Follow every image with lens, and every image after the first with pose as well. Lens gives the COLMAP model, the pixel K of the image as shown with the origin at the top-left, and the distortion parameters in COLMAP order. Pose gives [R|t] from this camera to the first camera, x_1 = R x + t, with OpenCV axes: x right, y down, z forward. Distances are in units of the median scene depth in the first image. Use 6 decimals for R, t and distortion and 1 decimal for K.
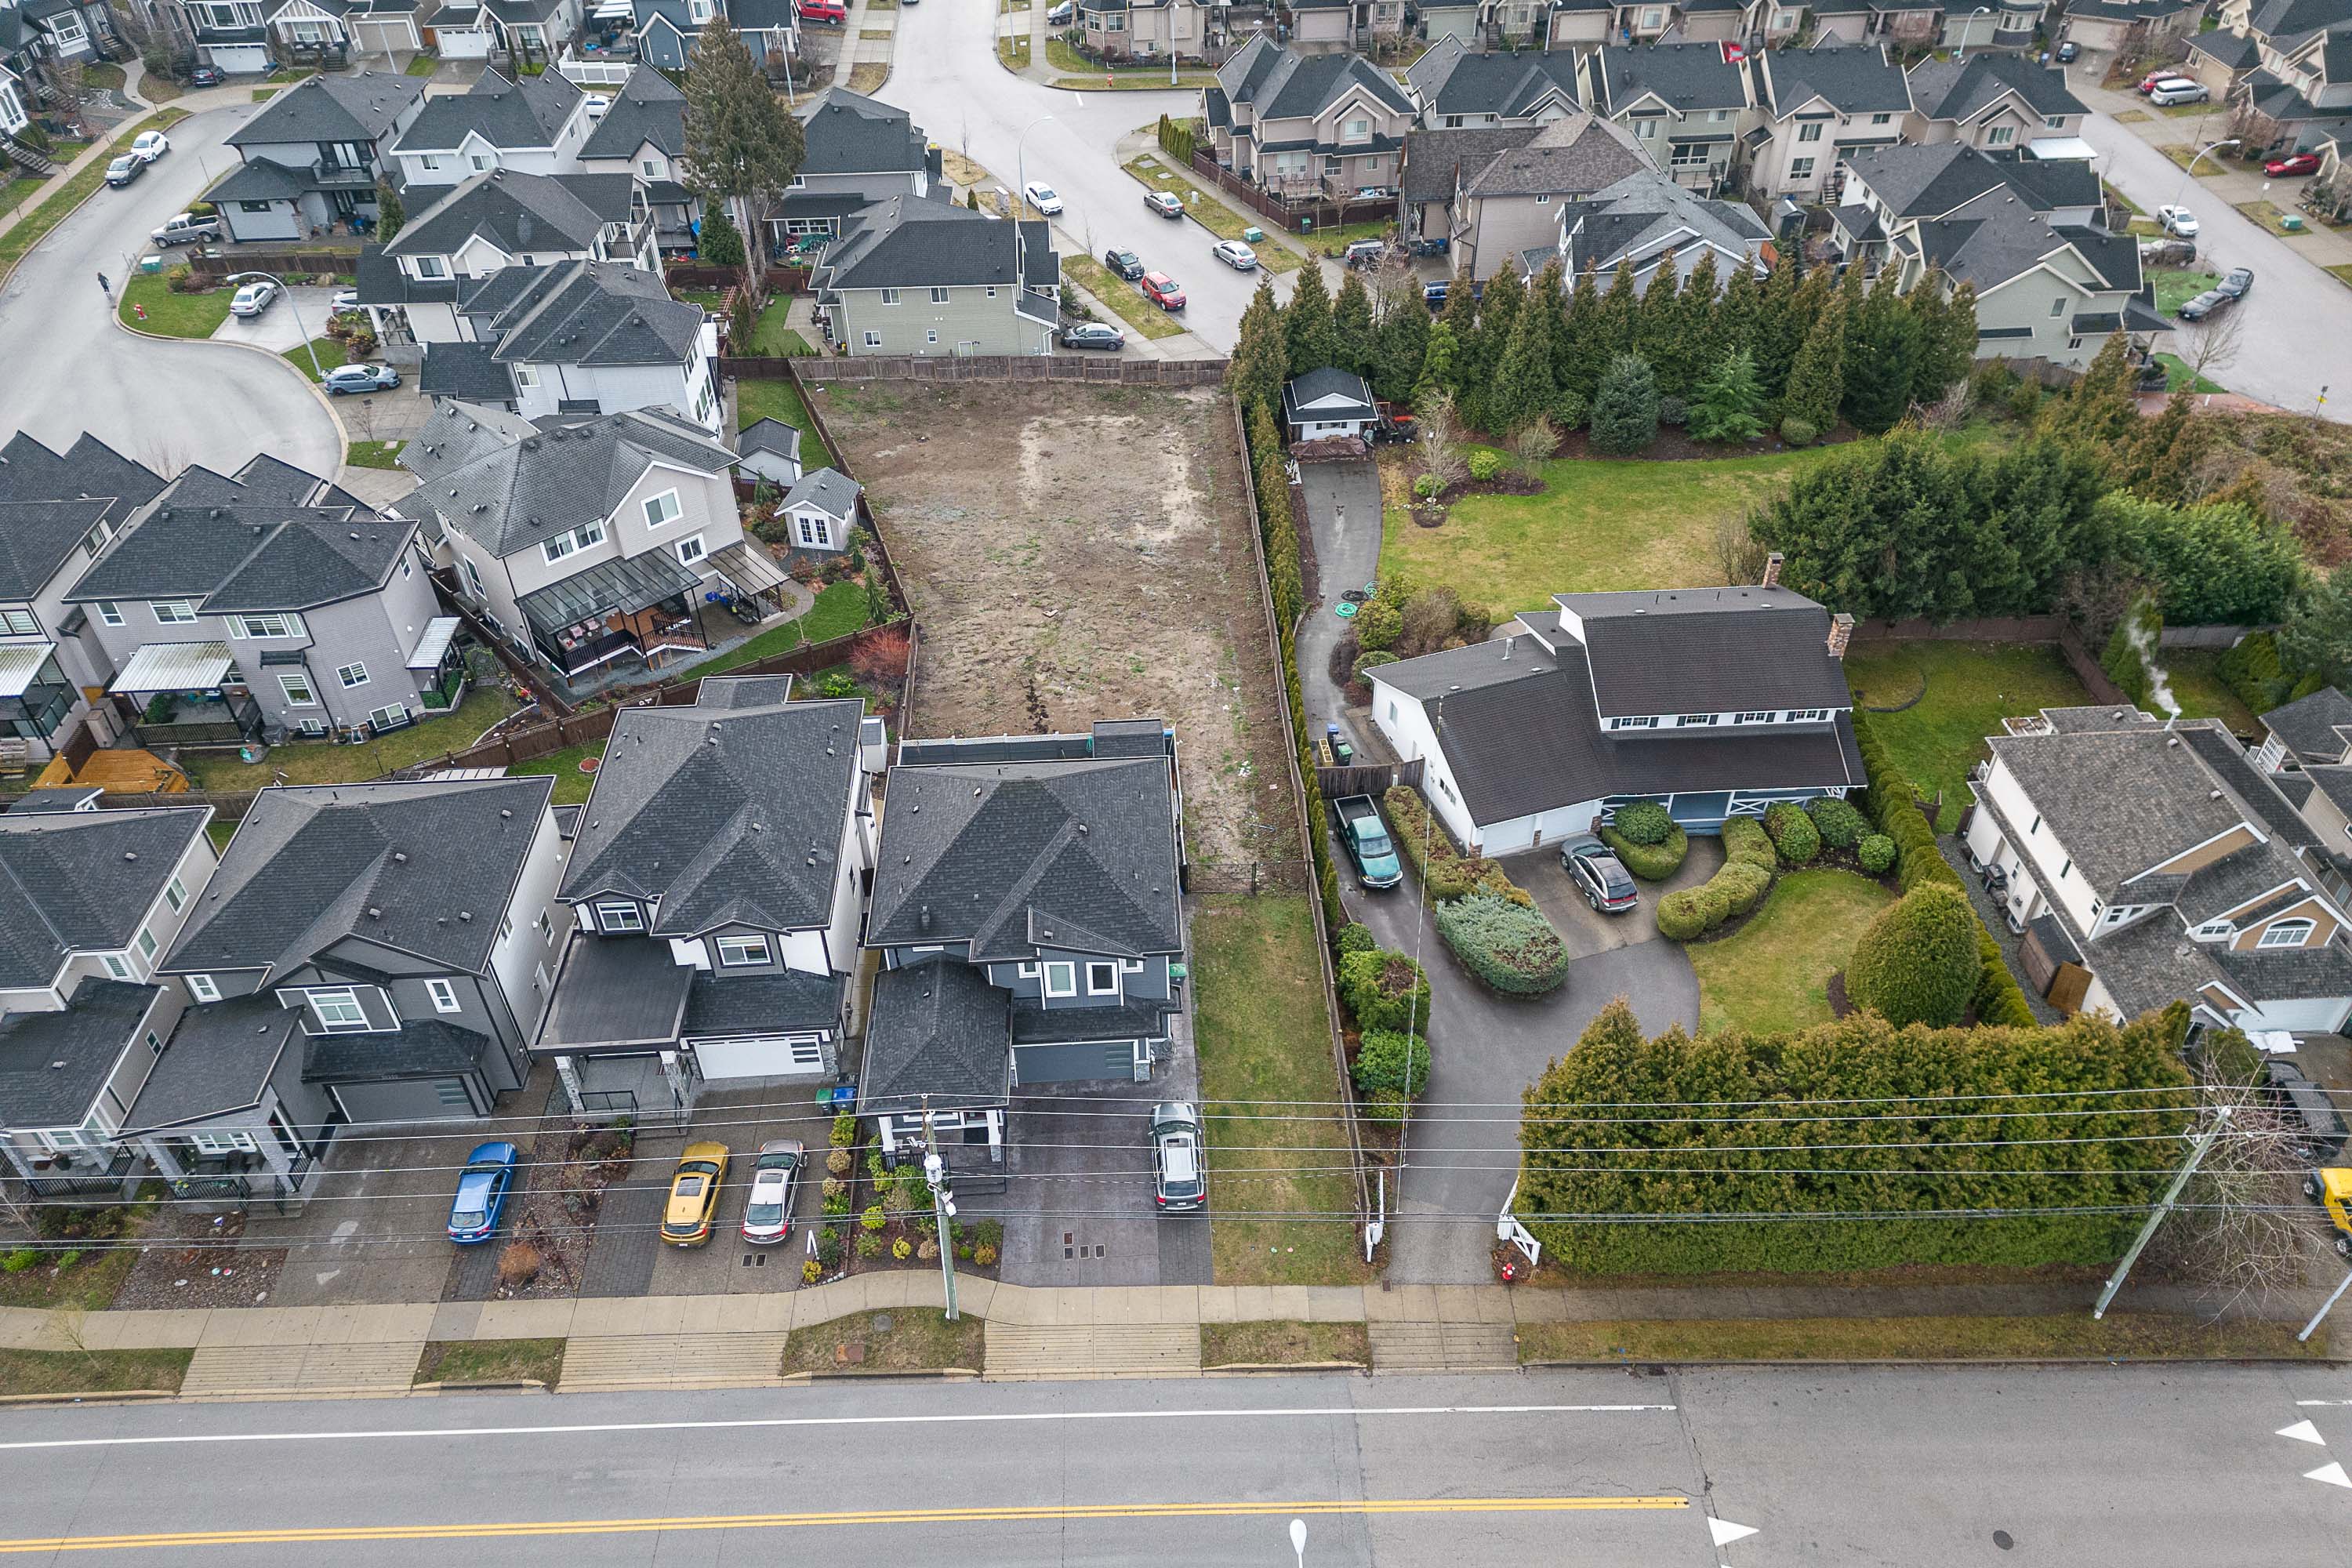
lens RADIAL K [[1647.3, 0, 1170.0], [0, 1647.3, 795.3], [0, 0, 1]] dist [0.074317, -0.071875]
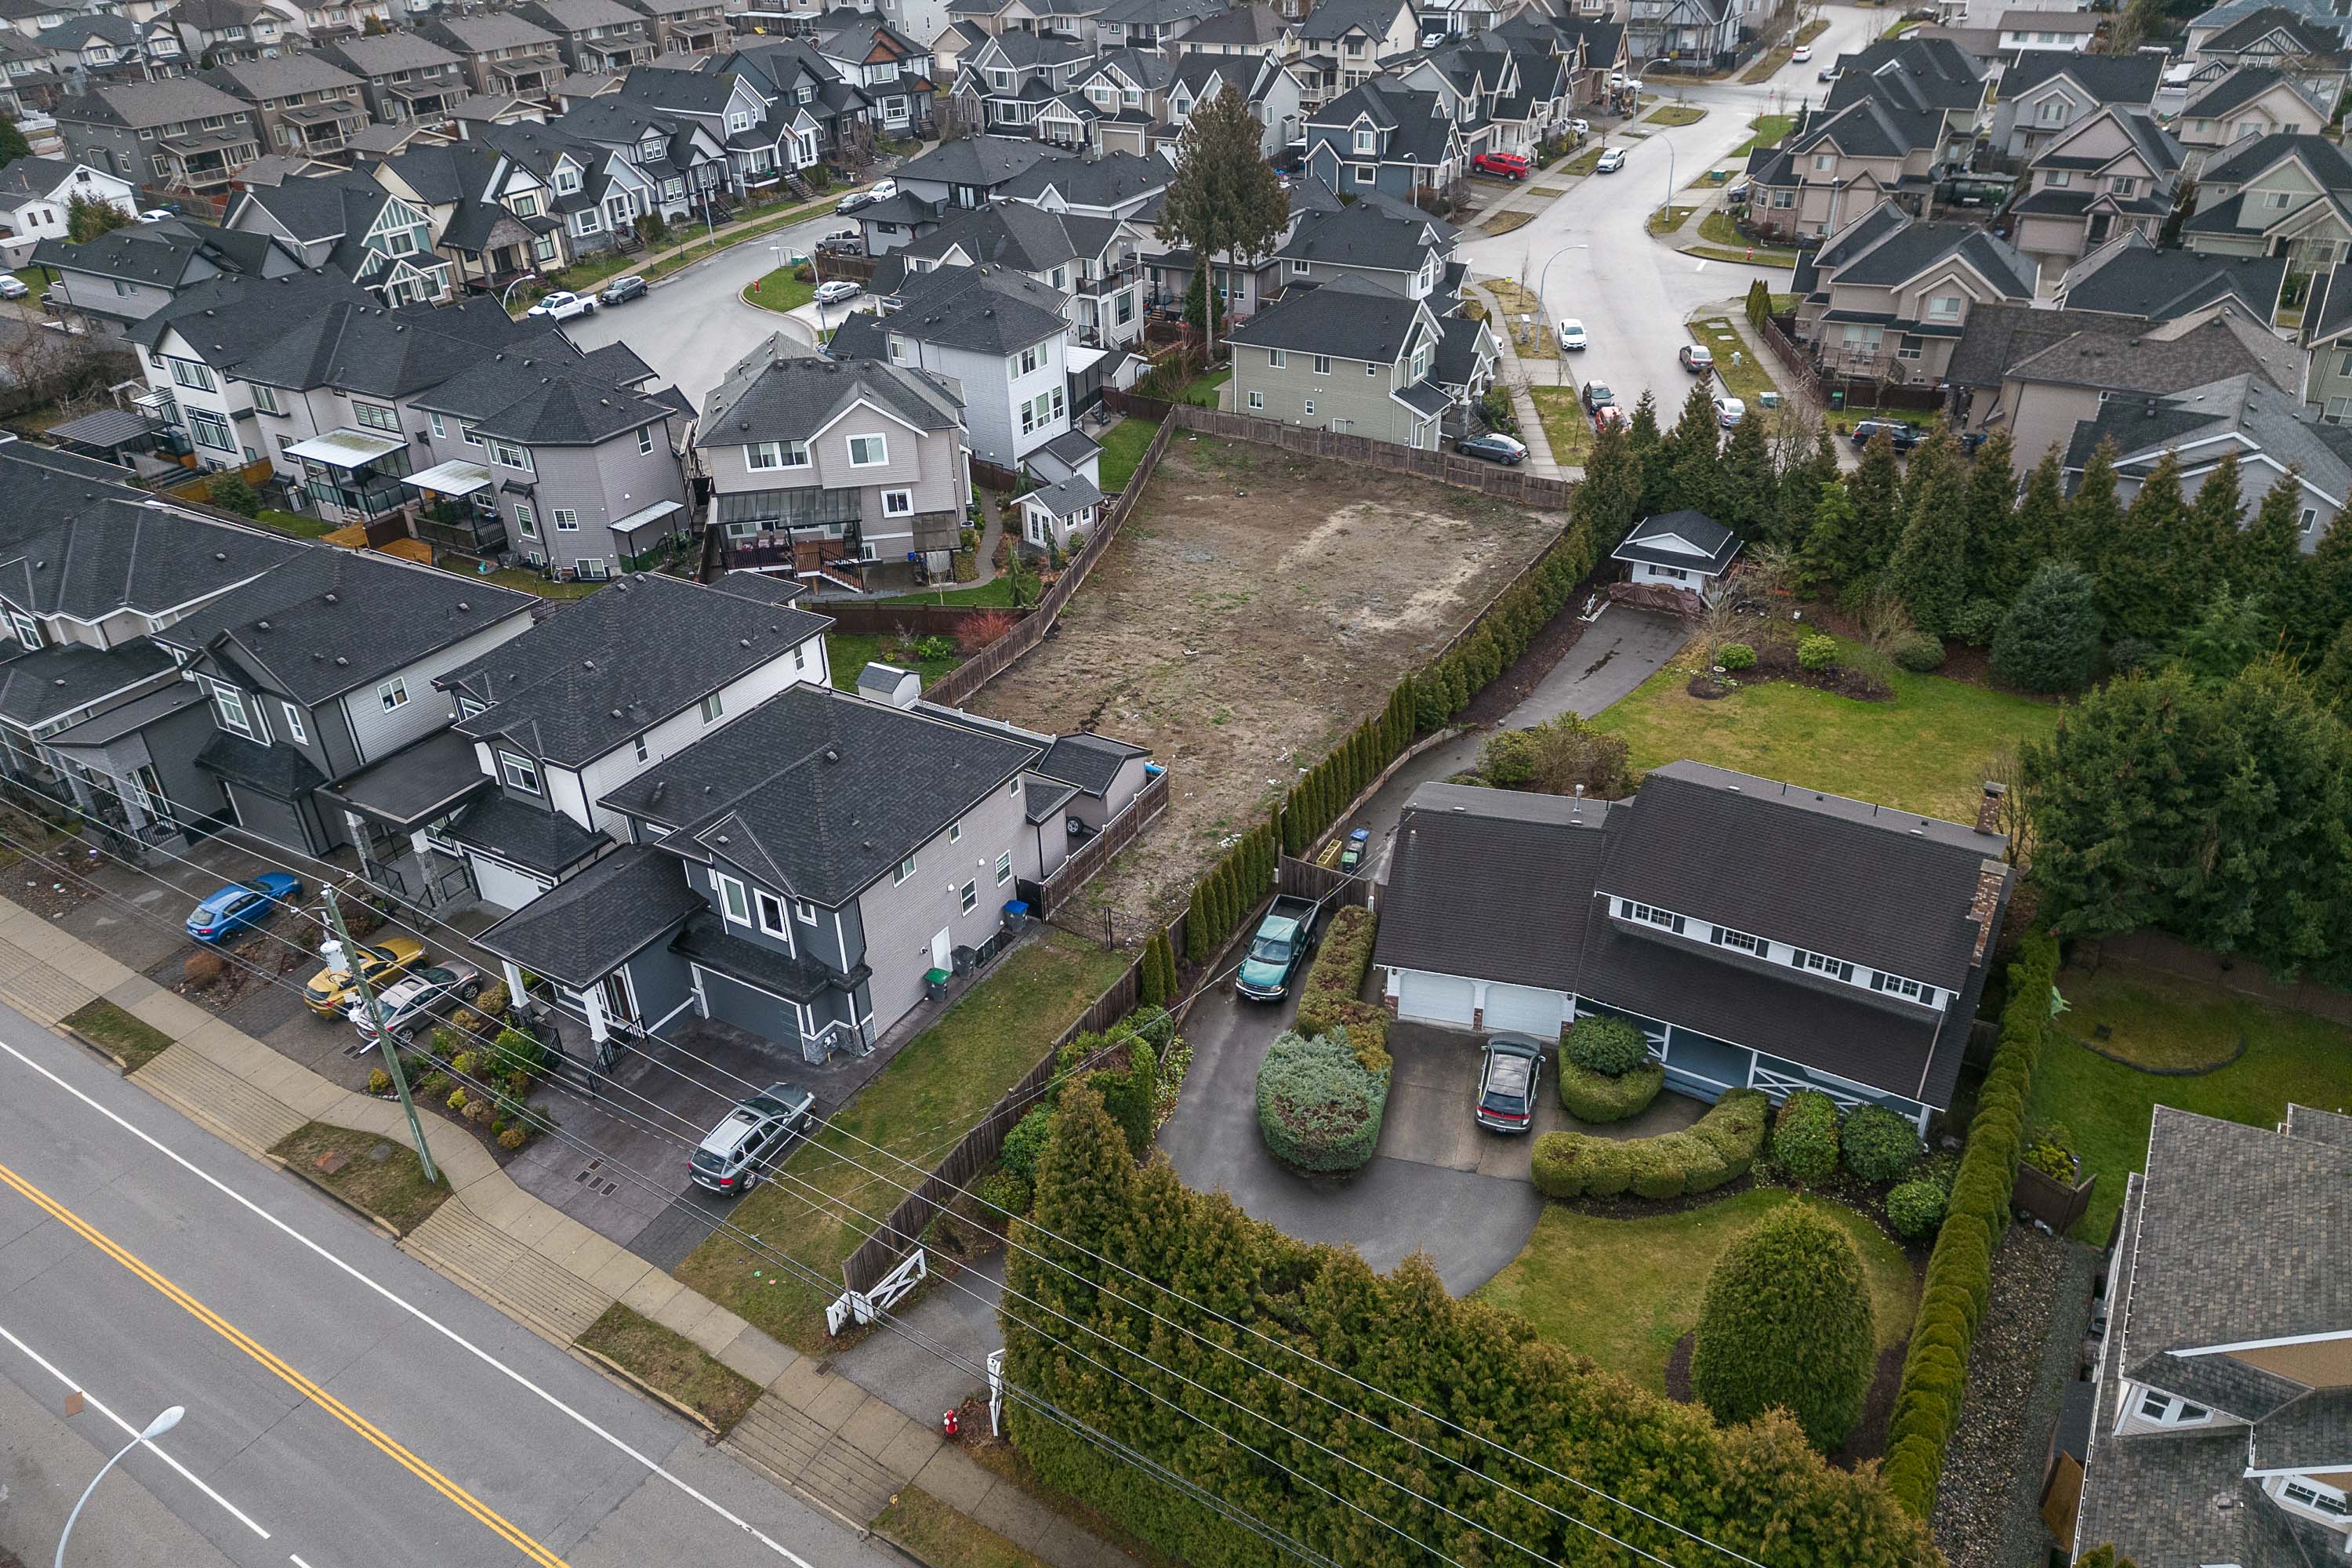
lens RADIAL K [[1647.3, 0, 1164.5], [0, 1647.3, 791.4], [0, 0, 1]] dist [0.074317, -0.071875]
pose [[0.830192, 0.280465, -0.481789, 0.413695], [-0.349276, 0.935260, -0.057407, 0.020718], [0.434498, 0.215936, 0.874405, 0.233102]]
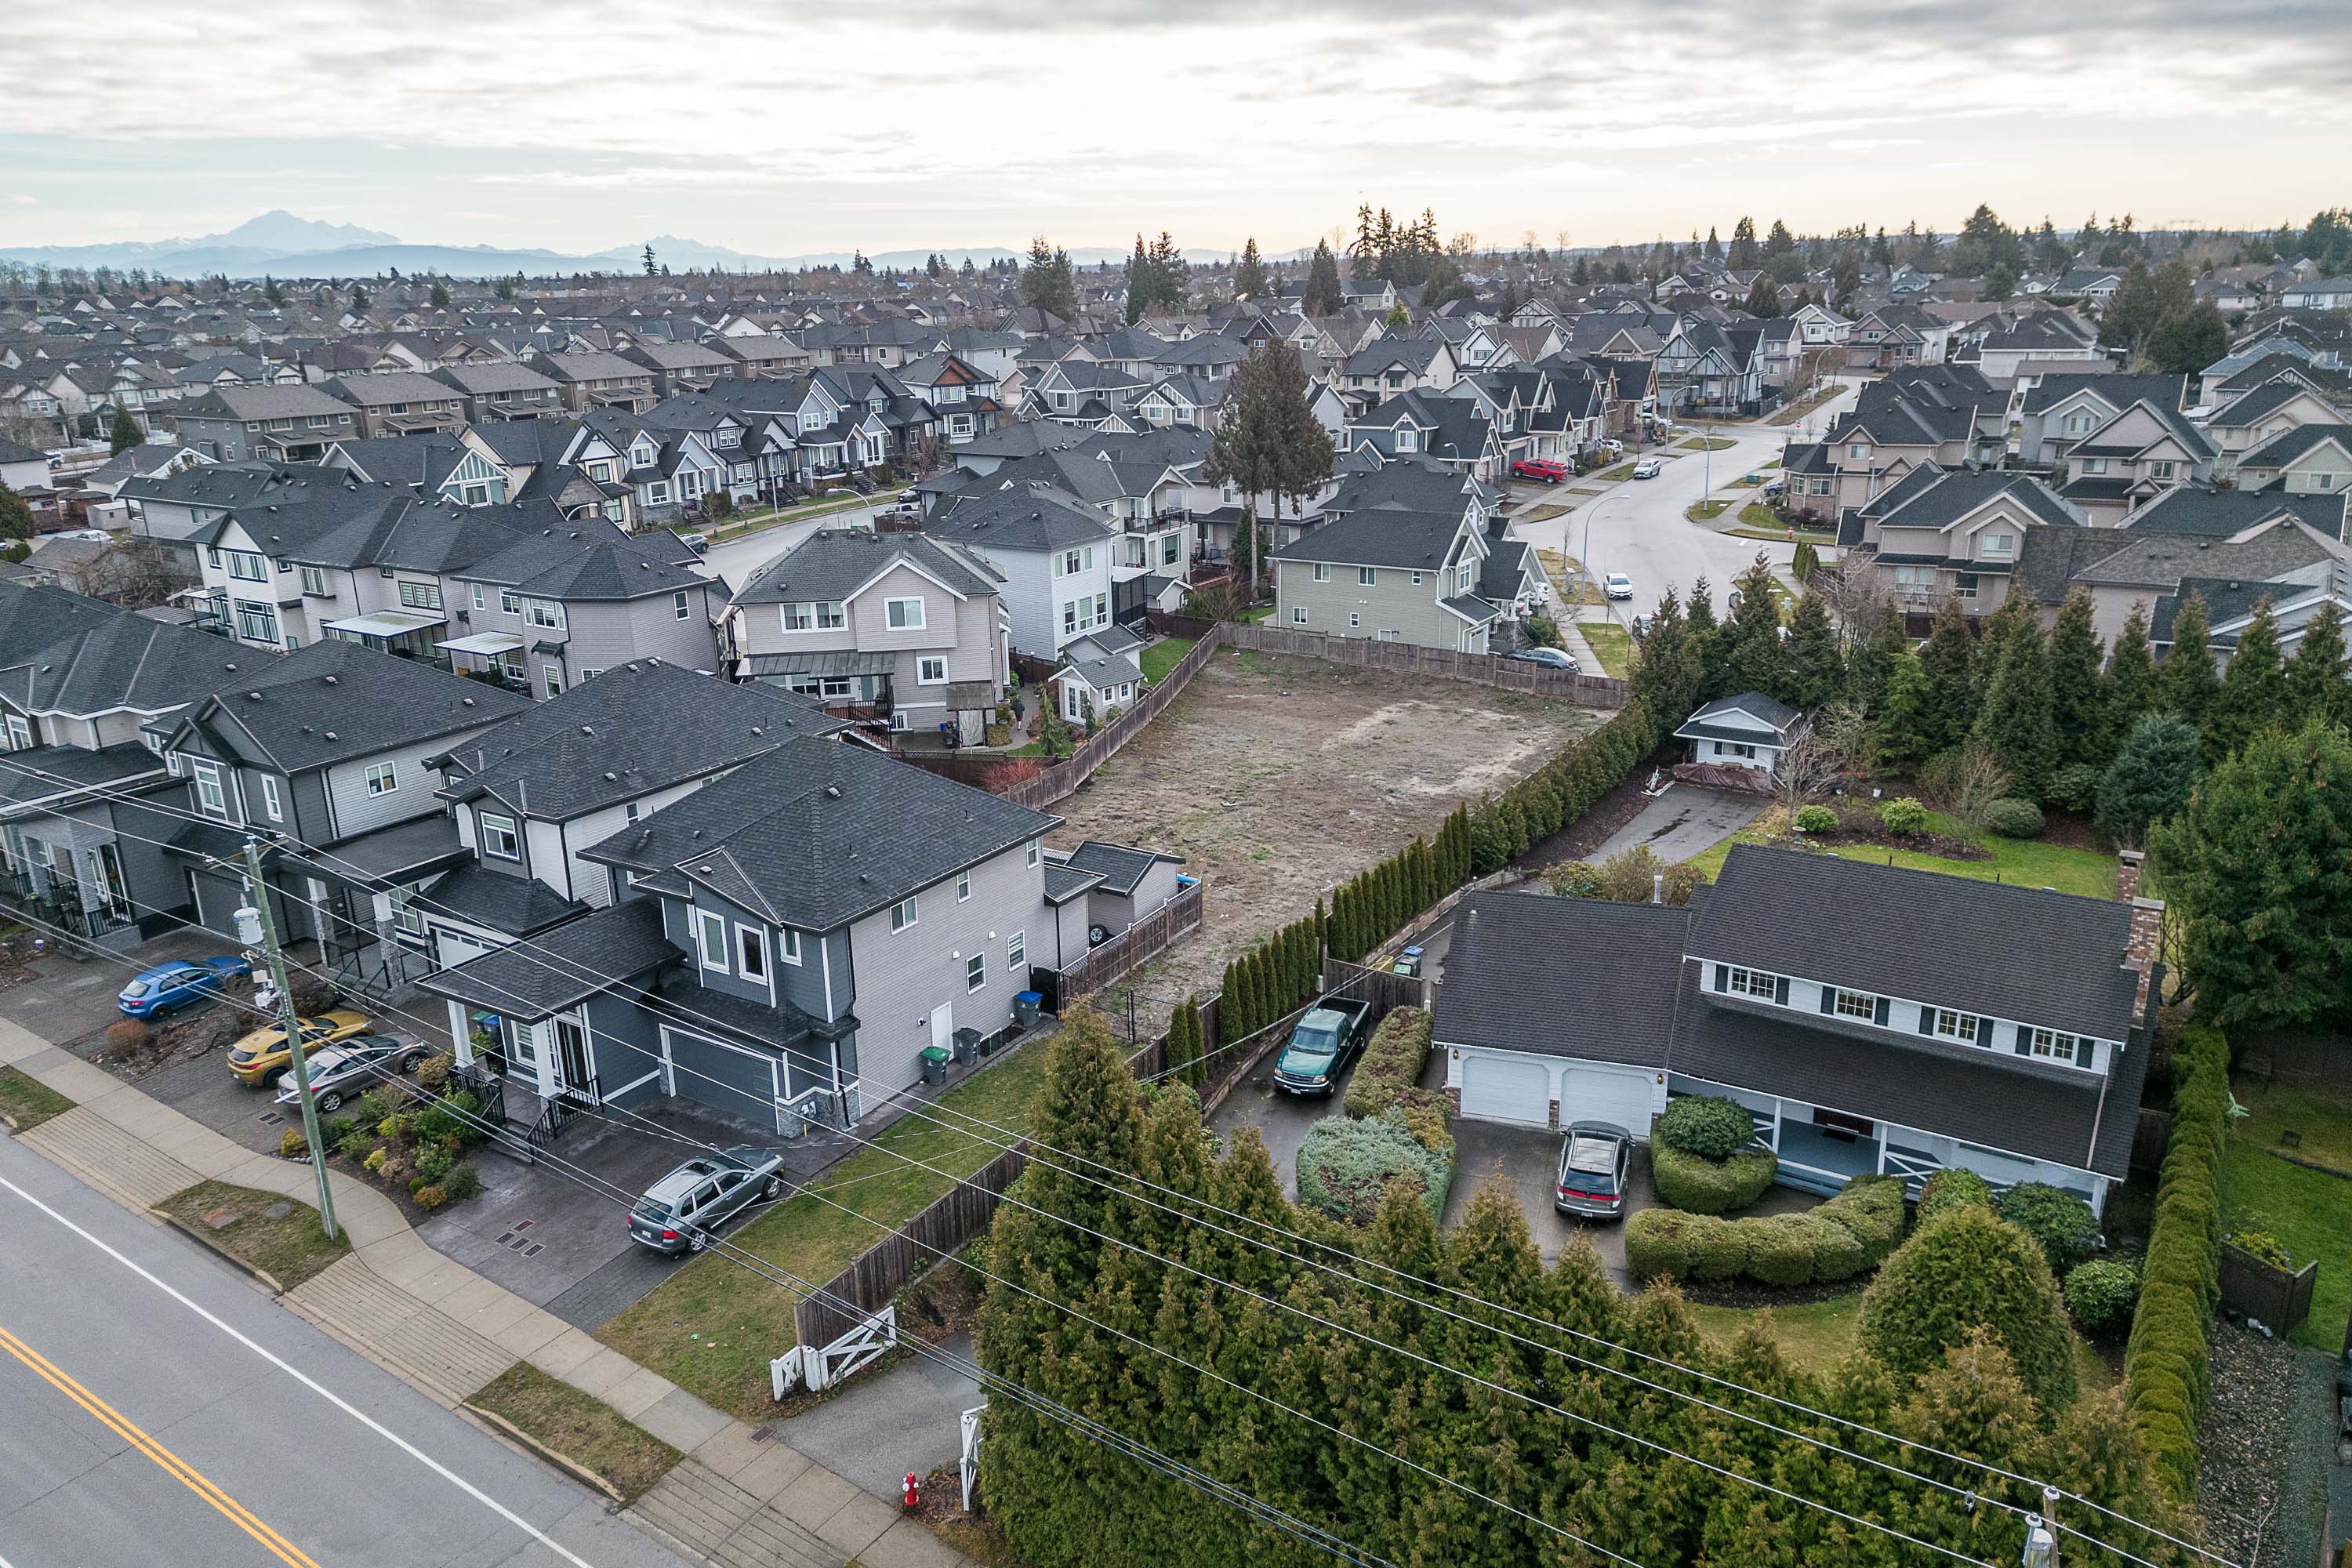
lens RADIAL K [[1647.3, 0, 1164.8], [0, 1647.3, 790.9], [0, 0, 1]] dist [0.074317, -0.071875]
pose [[0.811167, 0.173153, -0.558592, 0.417231], [-0.372758, 0.889072, -0.265710, 0.136595], [0.450621, 0.423755, 0.785731, 0.333967]]
